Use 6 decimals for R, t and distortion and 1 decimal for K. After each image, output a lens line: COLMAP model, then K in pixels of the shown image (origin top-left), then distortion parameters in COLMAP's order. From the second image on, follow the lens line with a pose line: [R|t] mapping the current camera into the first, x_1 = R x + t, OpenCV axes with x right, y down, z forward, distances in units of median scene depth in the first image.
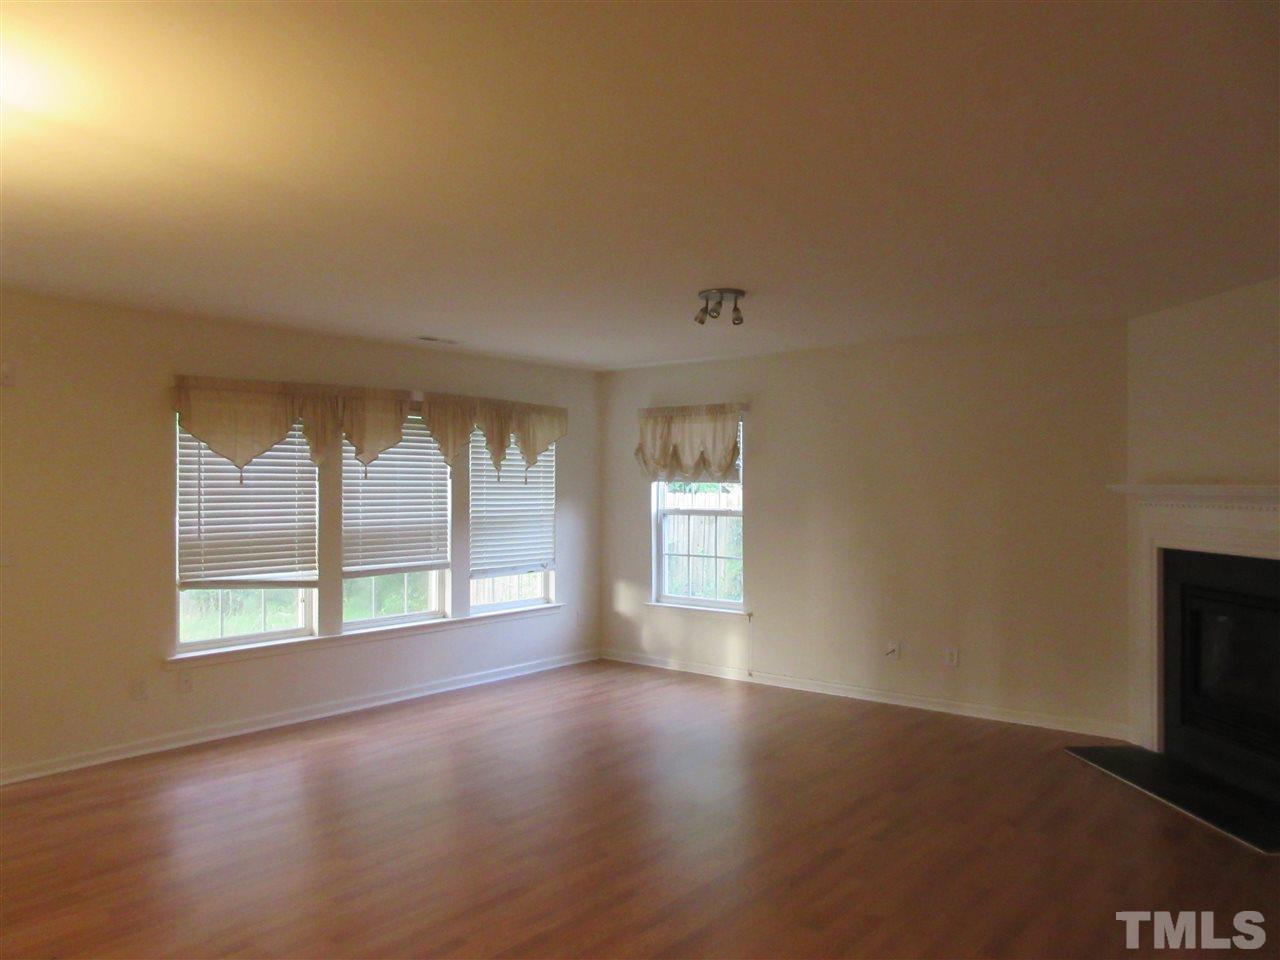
lens RADIAL K [[962.5, 0, 641.6], [0, 962.5, 482.2], [0, 0, 1]] dist [0.006579, -0.001140]
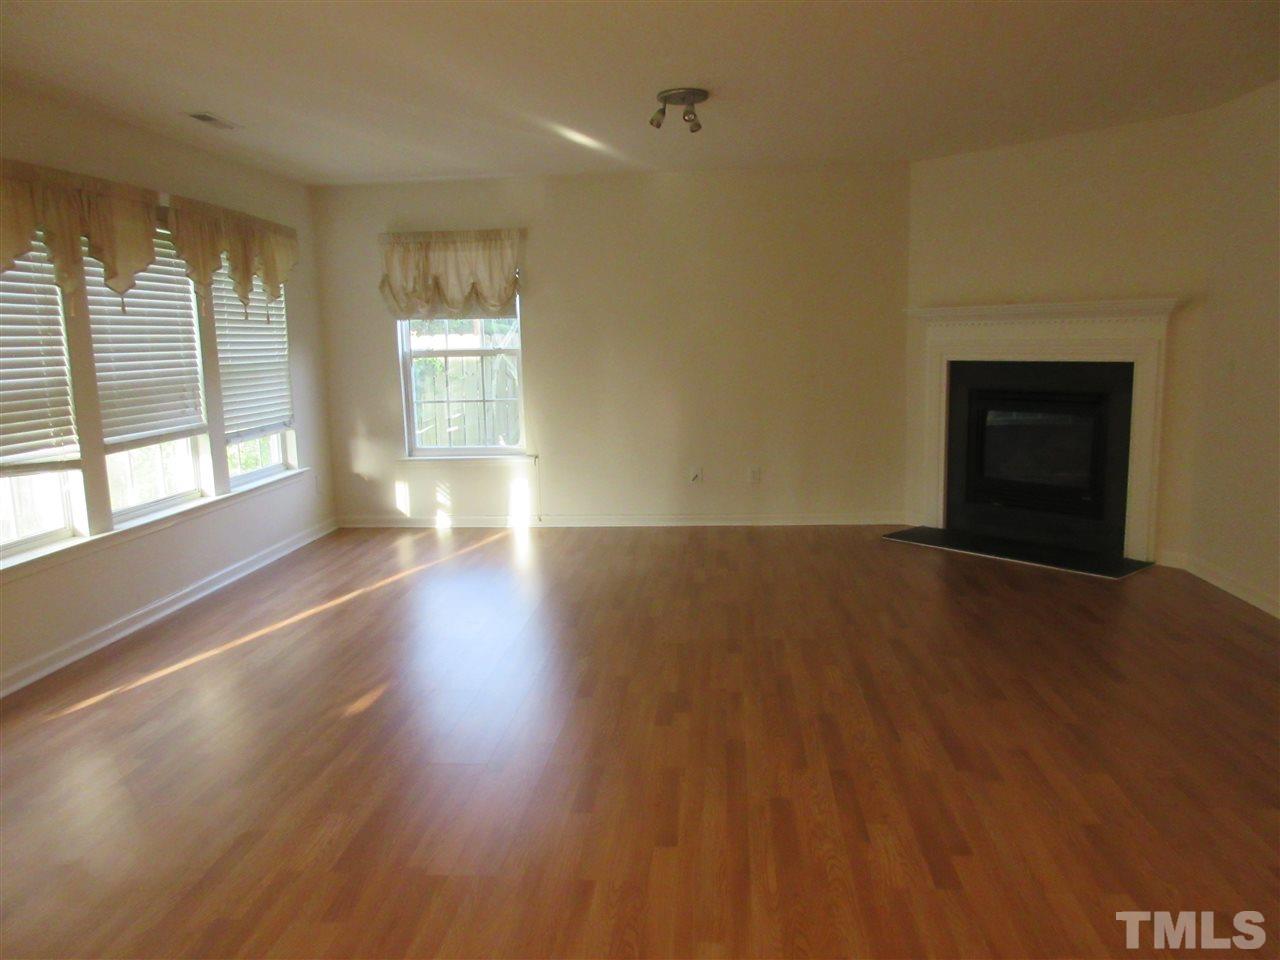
lens RADIAL K [[962.5, 0, 644.3], [0, 962.5, 475.3], [0, 0, 1]] dist [0.006579, -0.001140]
pose [[0.822308, -0.104023, 0.559454, -0.335587], [0.024533, 0.988716, 0.147779, 0.016626], [-0.568513, -0.107794, 0.815582, 0.160182]]
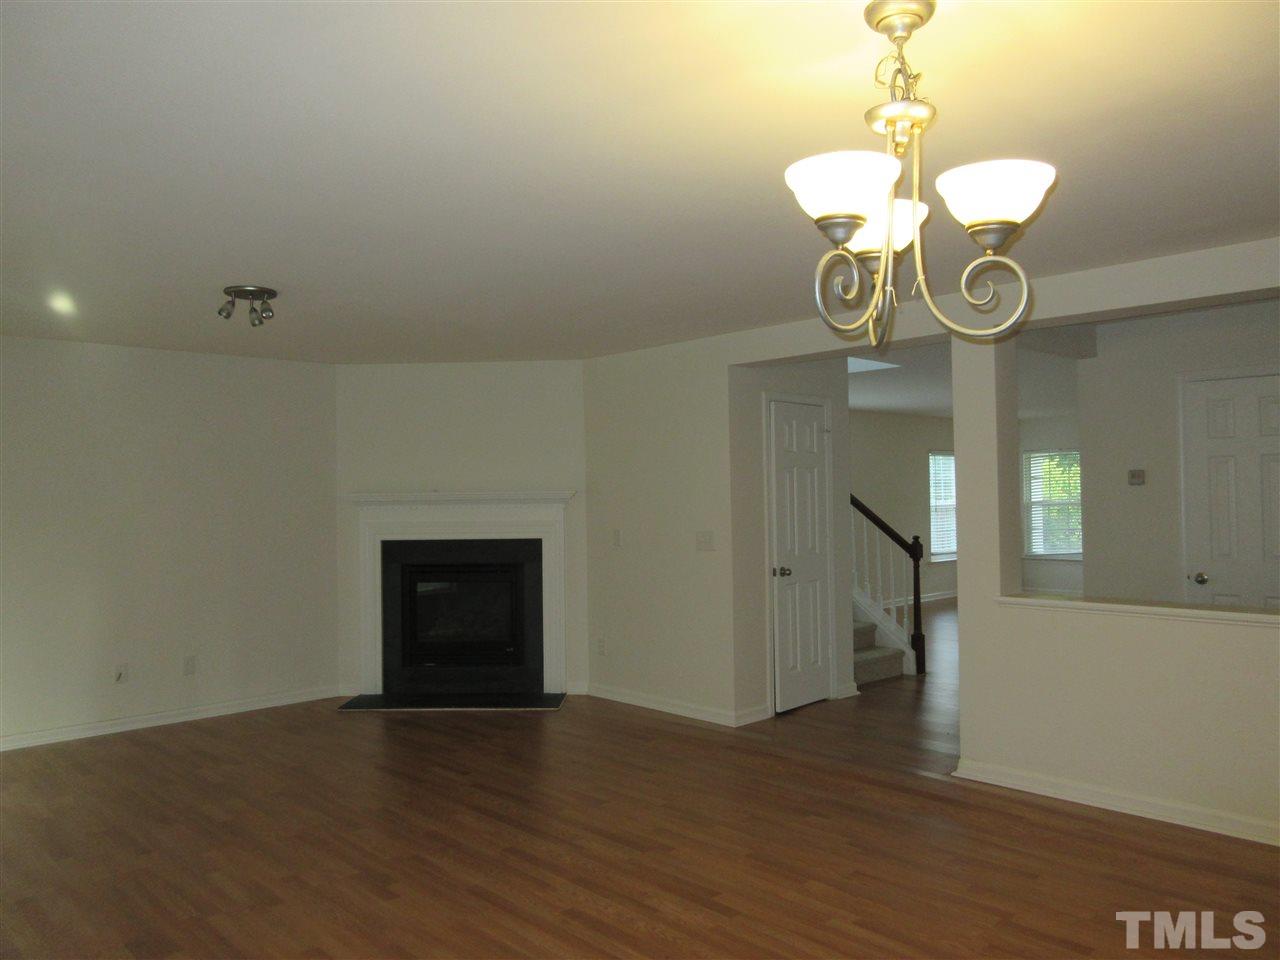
lens RADIAL K [[962.5, 0, 647.5], [0, 962.5, 479.6], [0, 0, 1]] dist [0.006579, -0.001140]
pose [[0.129820, 0.010422, 0.991483, -0.543498], [0.012999, 0.999841, -0.012212, 0.004032], [-0.991452, 0.014473, 0.129664, 0.331943]]
